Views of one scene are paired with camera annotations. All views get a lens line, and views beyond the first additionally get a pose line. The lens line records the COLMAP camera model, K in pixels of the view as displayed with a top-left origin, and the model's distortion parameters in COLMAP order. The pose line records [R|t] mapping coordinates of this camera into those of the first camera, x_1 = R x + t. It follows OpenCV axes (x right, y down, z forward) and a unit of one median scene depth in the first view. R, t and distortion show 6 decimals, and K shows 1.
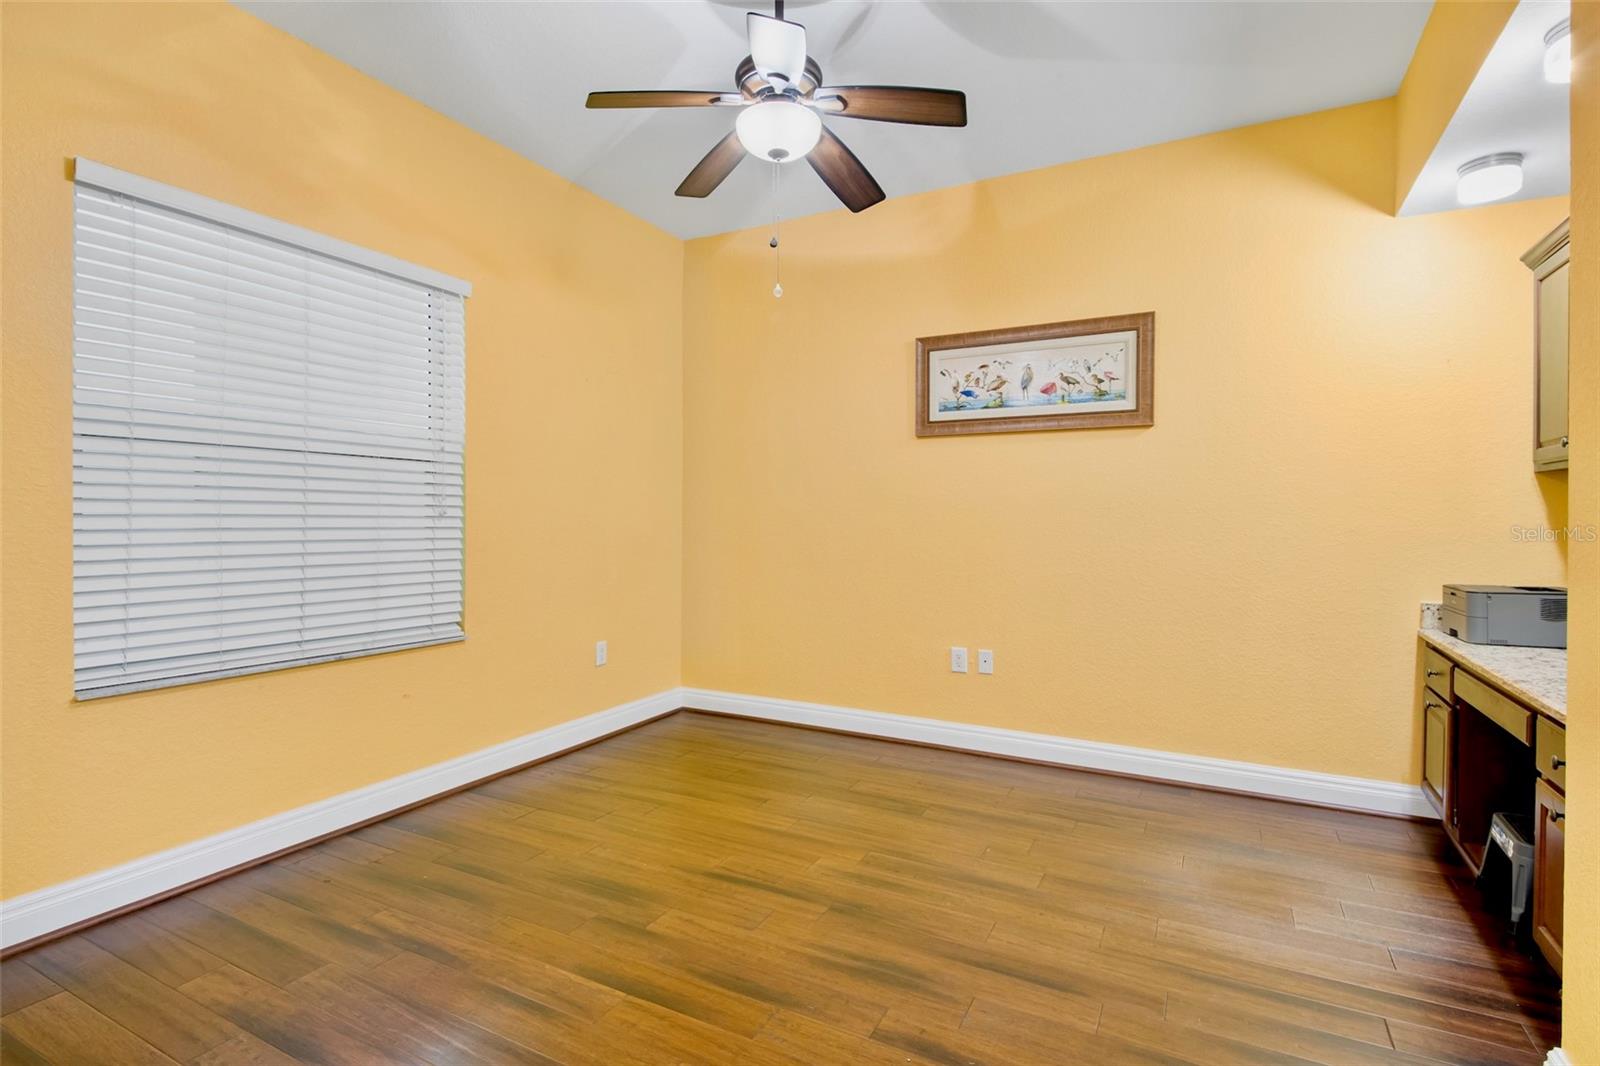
lens RADIAL K [[782.9, 0, 797.2], [0, 782.9, 511.8], [0, 0, 1]] dist [0.039404, -0.029218]
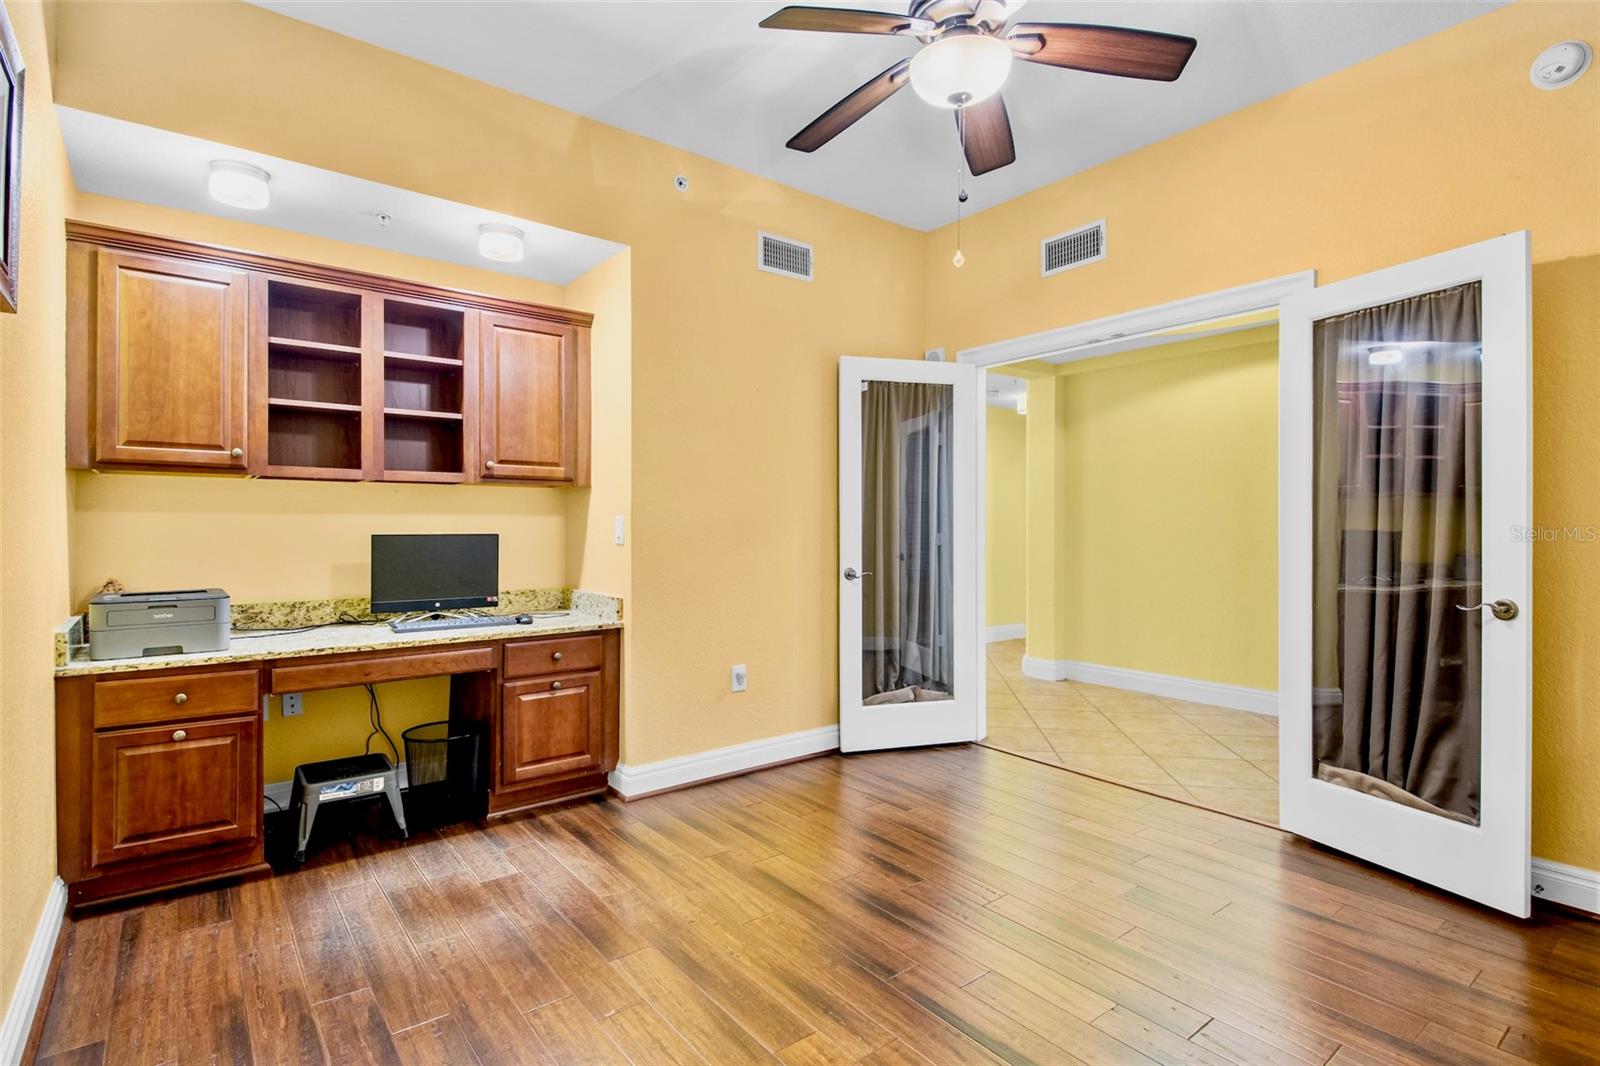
lens RADIAL K [[782.9, 0, 797.2], [0, 782.9, 511.8], [0, 0, 1]] dist [0.039404, -0.029218]
pose [[-0.913683, 0.000746, 0.406427, -0.229996], [-0.007820, 0.999781, -0.019413, 0.009911], [-0.406353, -0.020915, -0.913477, 1.965157]]
